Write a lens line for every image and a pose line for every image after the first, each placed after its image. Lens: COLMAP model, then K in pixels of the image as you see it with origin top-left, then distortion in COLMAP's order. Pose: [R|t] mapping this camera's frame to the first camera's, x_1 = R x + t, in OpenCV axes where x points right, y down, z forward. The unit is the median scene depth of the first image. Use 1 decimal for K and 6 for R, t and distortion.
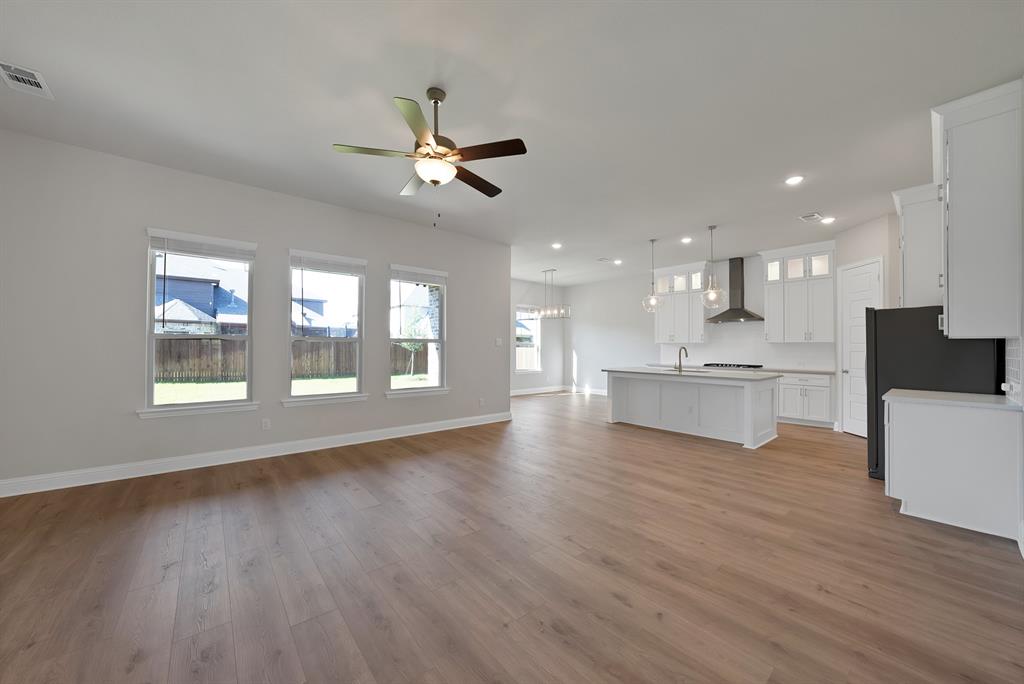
lens RADIAL K [[364.0, 0, 503.5], [0, 364.0, 344.4], [0, 0, 1]] dist [-0.028923, 0.000087]
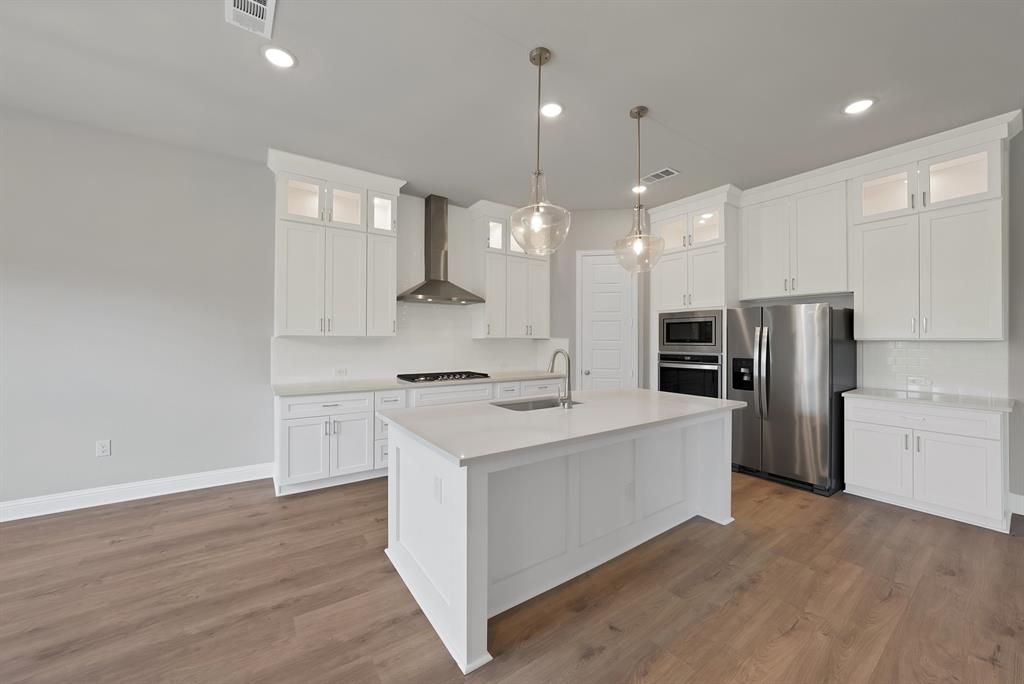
lens RADIAL K [[369.3, 0, 504.7], [0, 369.3, 337.2], [0, 0, 1]] dist [-0.037897, 0.007953]
pose [[0.082503, 0.002946, 0.996586, 0.049459], [-0.012006, 0.999926, -0.001962, -0.005572], [-0.996518, -0.011803, 0.082532, 0.993292]]
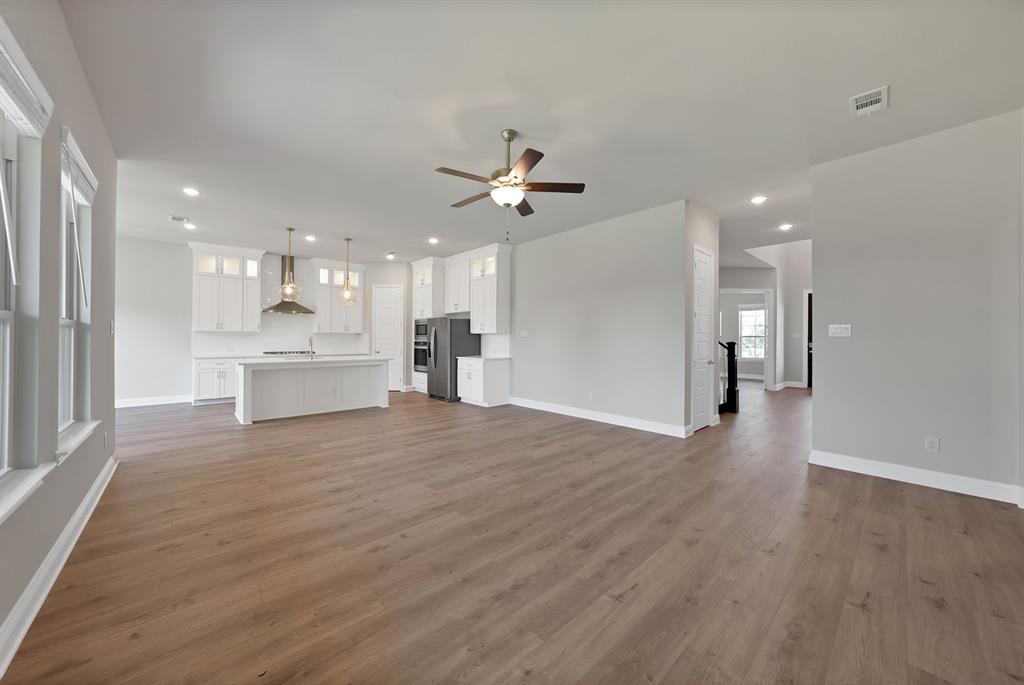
lens RADIAL K [[369.3, 0, 504.7], [0, 369.3, 337.7], [0, 0, 1]] dist [-0.037897, 0.007953]
pose [[-0.039108, -0.004068, 0.999227, -0.607681], [-0.014012, 0.999896, 0.003523, -0.000524], [-0.999137, -0.013863, -0.039161, 0.441277]]
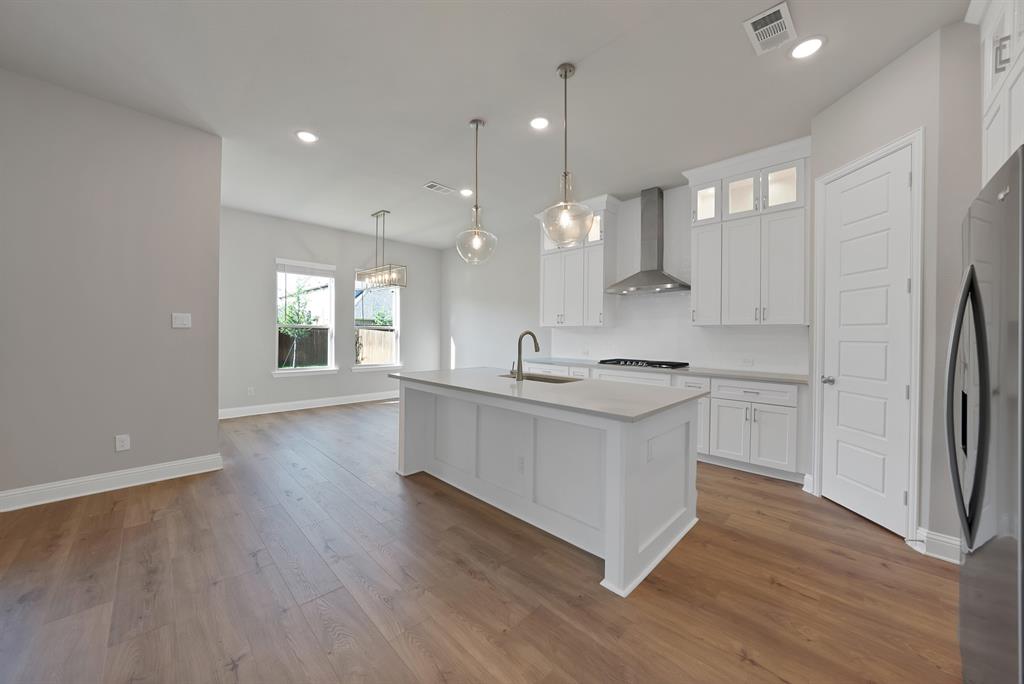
lens RADIAL K [[369.3, 0, 504.7], [0, 369.3, 337.2], [0, 0, 1]] dist [-0.037897, 0.007953]
pose [[0.994923, 0.003308, 0.100586, 0.397287], [-0.004908, 0.999865, 0.015660, 0.006941], [-0.100521, -0.016074, 0.994805, 0.471213]]
